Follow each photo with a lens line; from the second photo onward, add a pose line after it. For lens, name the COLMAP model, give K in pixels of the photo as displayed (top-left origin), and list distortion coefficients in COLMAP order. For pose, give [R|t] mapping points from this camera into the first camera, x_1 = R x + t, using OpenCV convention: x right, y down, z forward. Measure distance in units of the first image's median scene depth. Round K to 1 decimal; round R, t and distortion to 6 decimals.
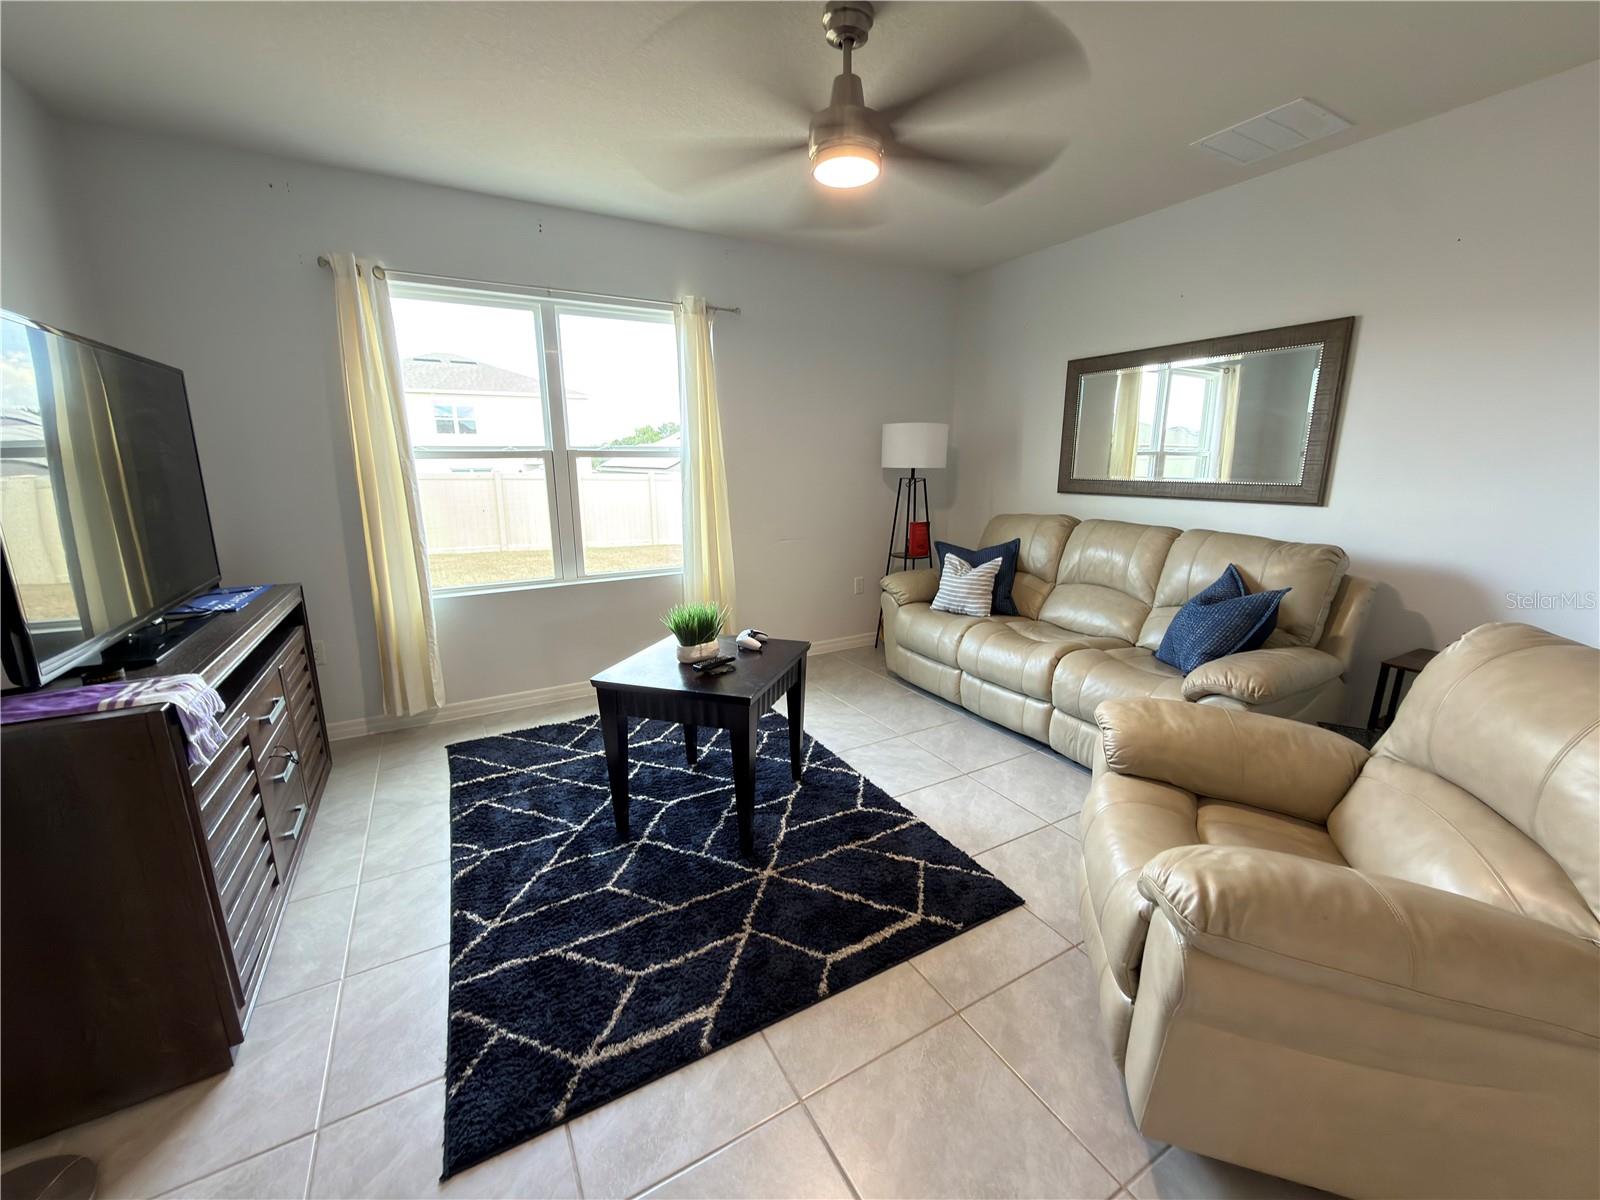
lens RADIAL K [[637.5, 0, 798.7], [0, 637.5, 599.5], [0, 0, 1]] dist [0.000403, -0.000048]
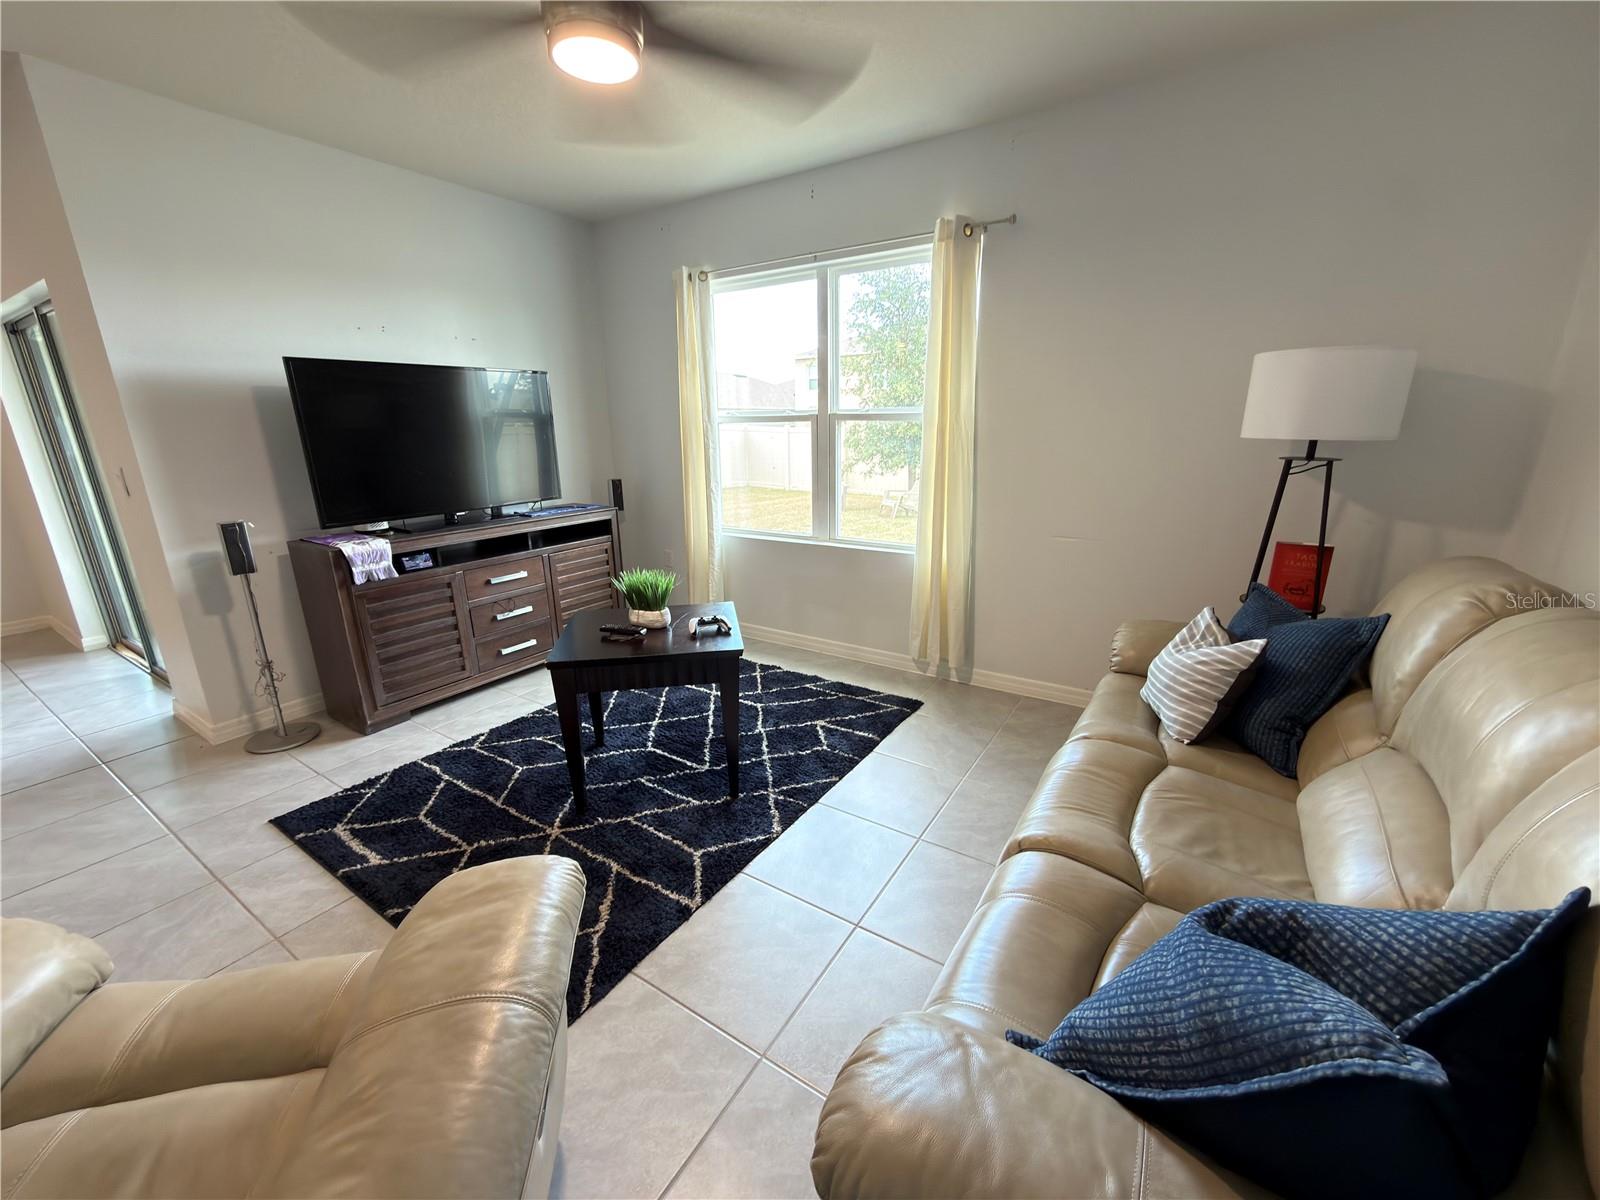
lens RADIAL K [[637.5, 0, 805.7], [0, 637.5, 600.7], [0, 0, 1]] dist [0.000403, -0.000048]
pose [[0.460584, 0.240928, -0.854293, 0.672090], [-0.183643, 0.967498, 0.173845, -0.137435], [0.868411, 0.076815, 0.489859, 0.584346]]
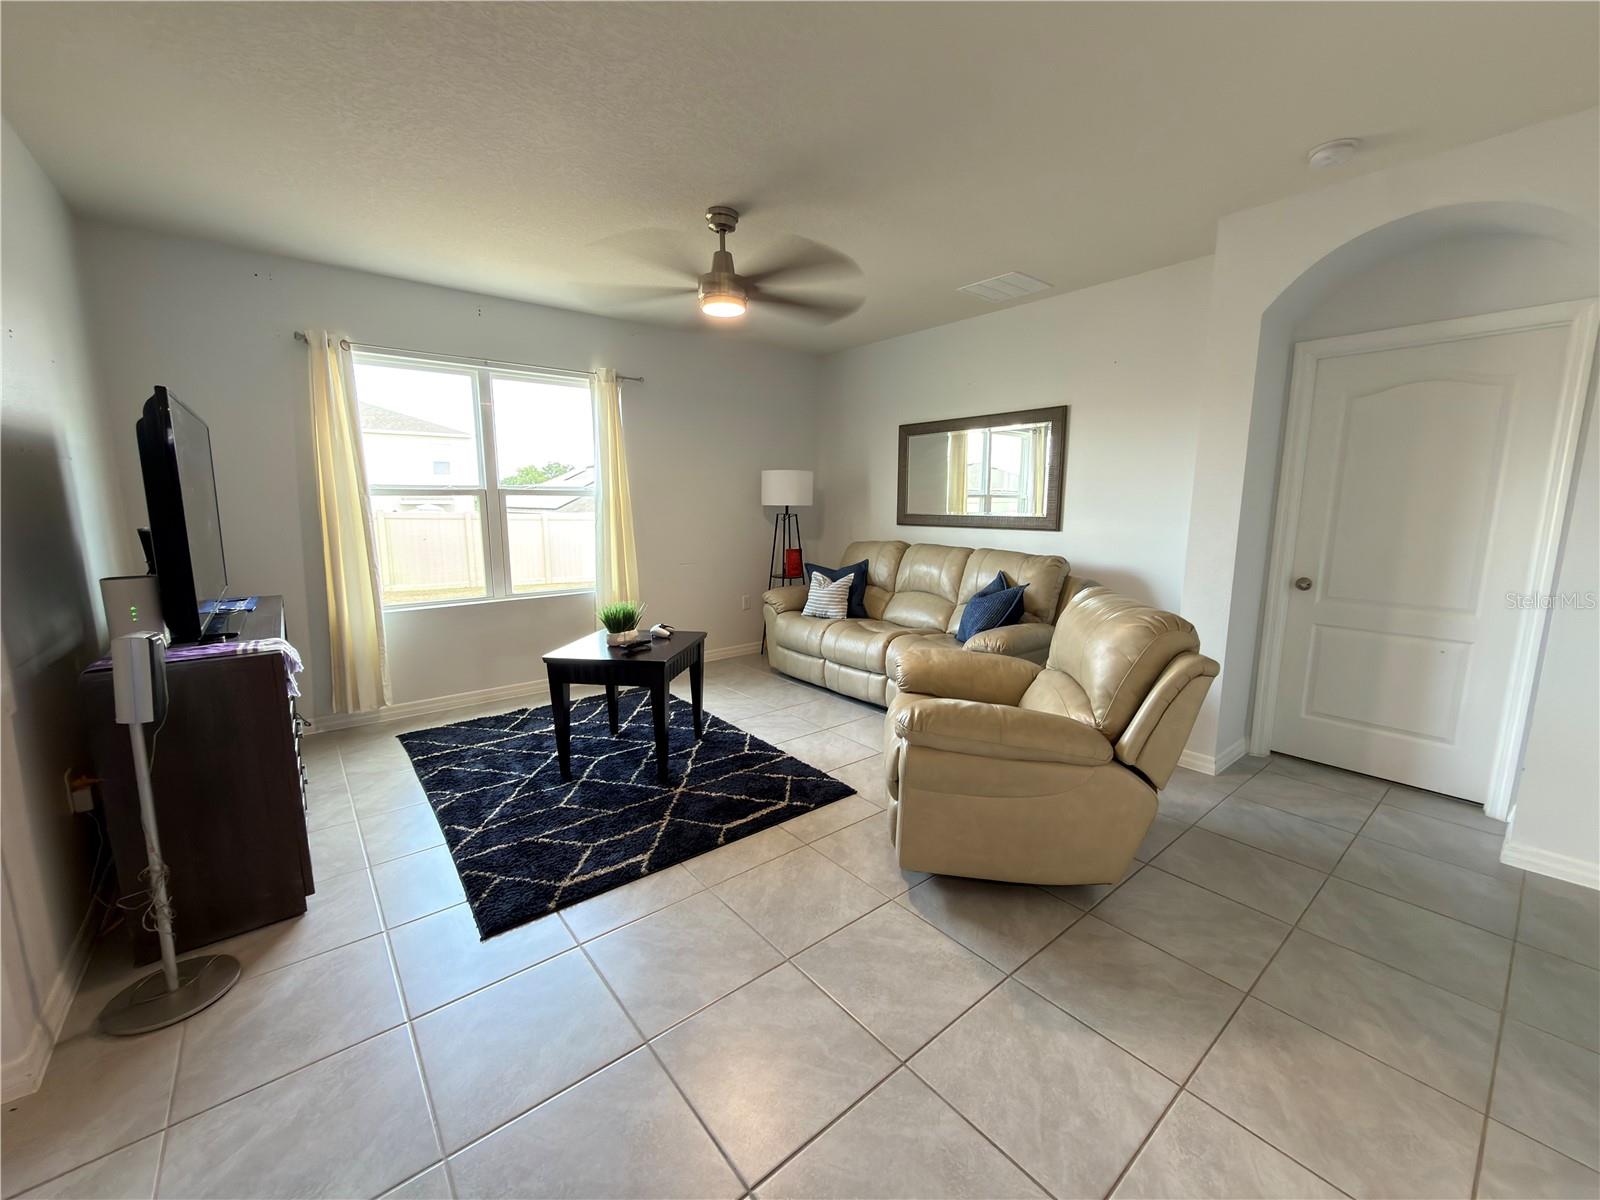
lens RADIAL K [[637.5, 0, 799.9], [0, 637.5, 600.6], [0, 0, 1]] dist [0.000403, -0.000048]
pose [[0.985800, -0.021068, 0.166594, -0.009435], [0.031359, 0.997742, -0.059386, 0.077053], [-0.164967, 0.063767, 0.984236, -0.314416]]
